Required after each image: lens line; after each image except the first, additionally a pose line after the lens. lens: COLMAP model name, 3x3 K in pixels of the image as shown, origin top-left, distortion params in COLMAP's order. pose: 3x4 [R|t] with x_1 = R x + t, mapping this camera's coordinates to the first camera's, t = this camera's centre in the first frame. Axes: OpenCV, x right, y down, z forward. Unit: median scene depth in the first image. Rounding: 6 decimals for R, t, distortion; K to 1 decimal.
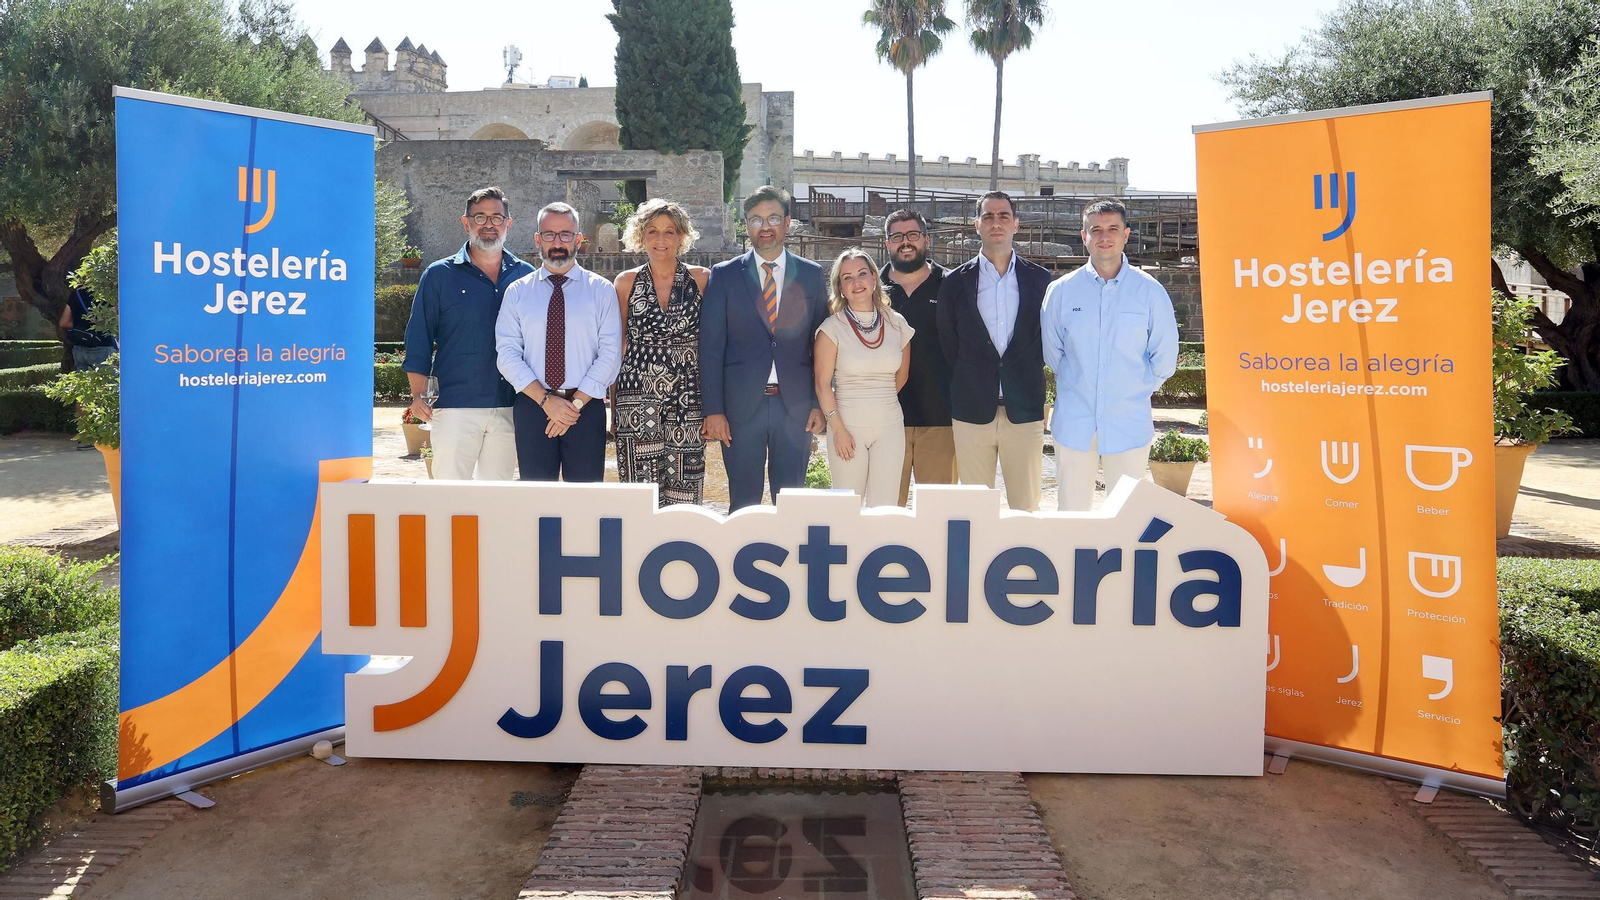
lens RADIAL K [[1169.6, 0, 808.7], [0, 1169.6, 365.2], [0, 0, 1]] dist [-0.033326, 0.056902]
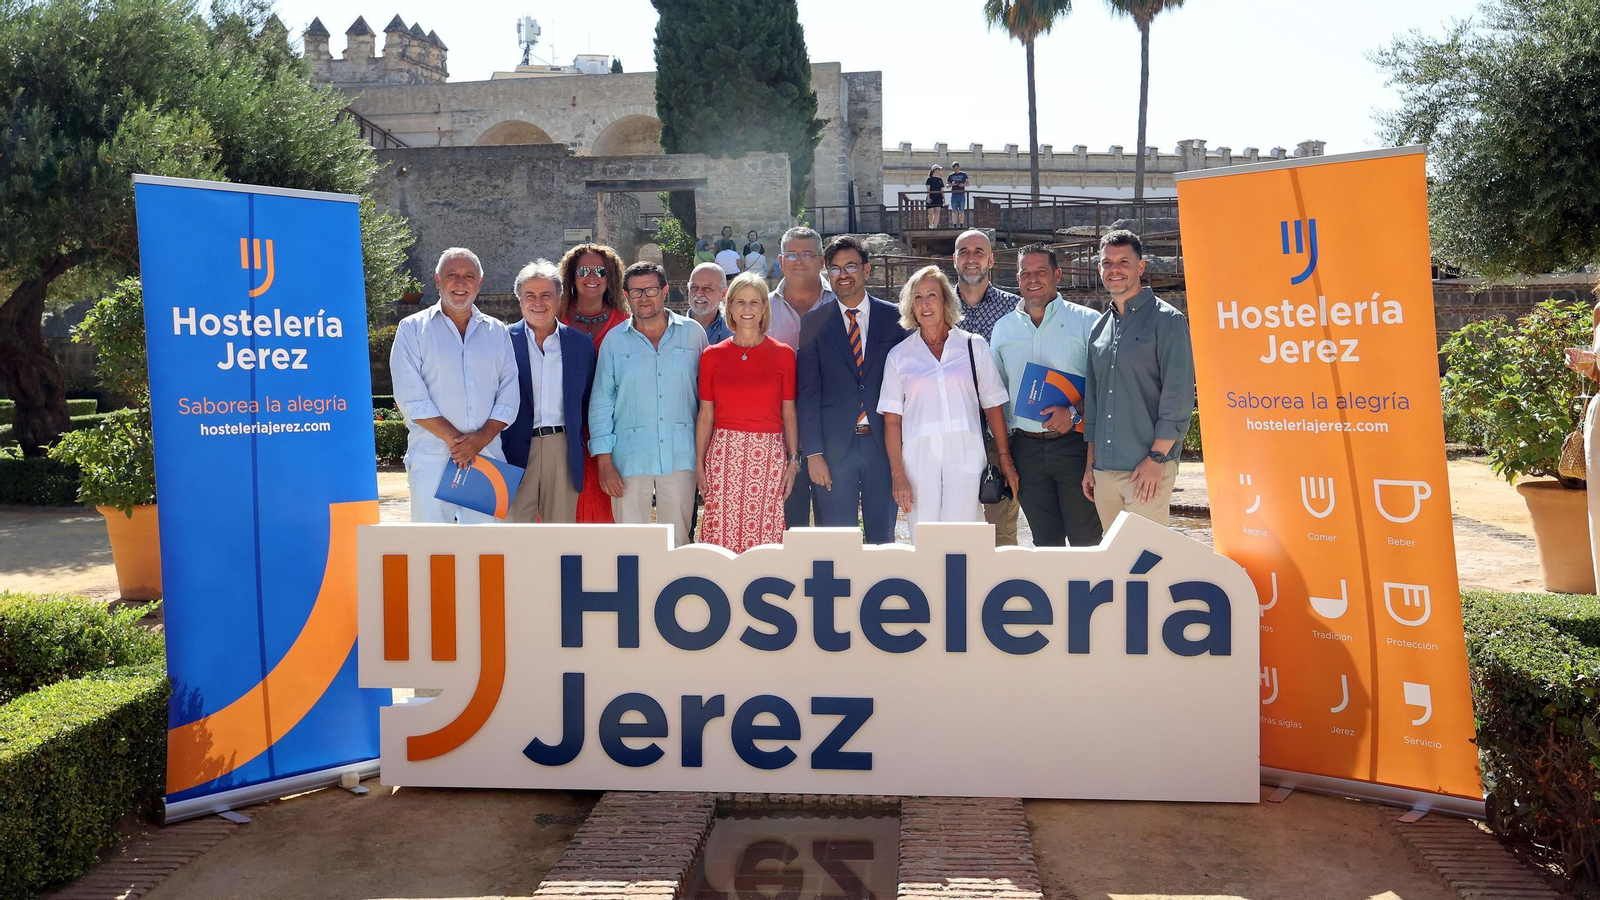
lens RADIAL K [[1496.9, 0, 822.1], [0, 1496.9, 397.7], [0, 0, 1]] dist [0.032705, 0.006504]
pose [[0.998171, -0.015060, -0.058555, 0.088433], [0.014258, 0.999799, -0.014078, 0.009402], [0.058755, 0.013217, 0.998185, -0.349301]]
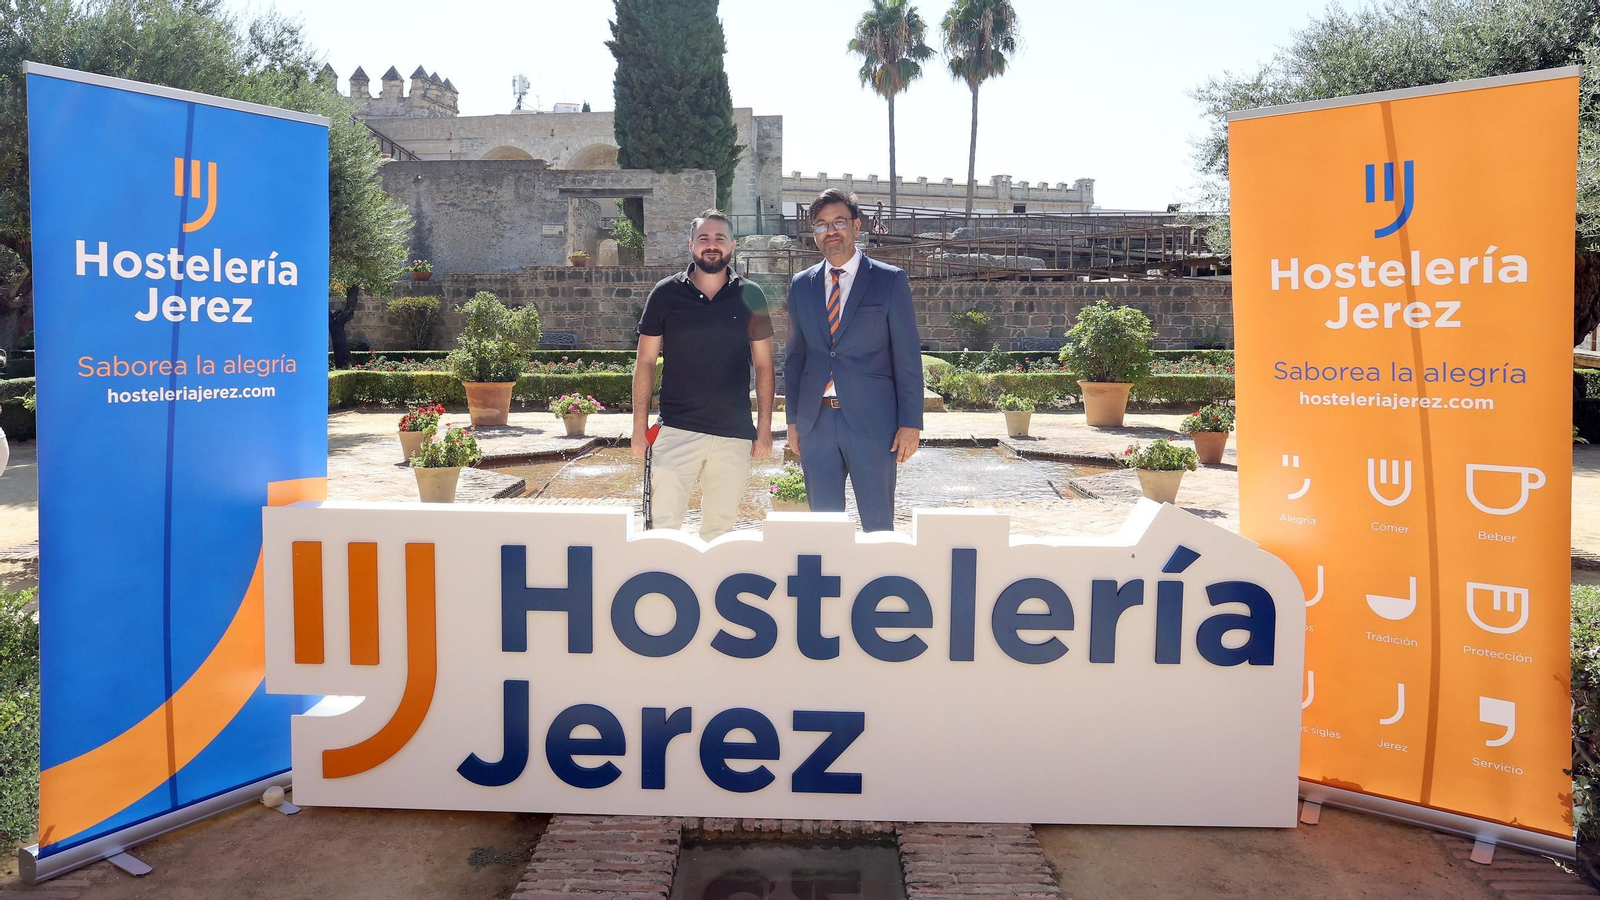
lens RADIAL K [[1086.1, 0, 795.3], [0, 1086.1, 389.2], [0, 0, 1]] dist [-0.048797, 0.064966]
pose [[0.999999, -0.000784, -0.001094, -0.001214], [0.000801, 0.999872, 0.015988, -0.004211], [0.001081, -0.015989, 0.999872, 0.161647]]
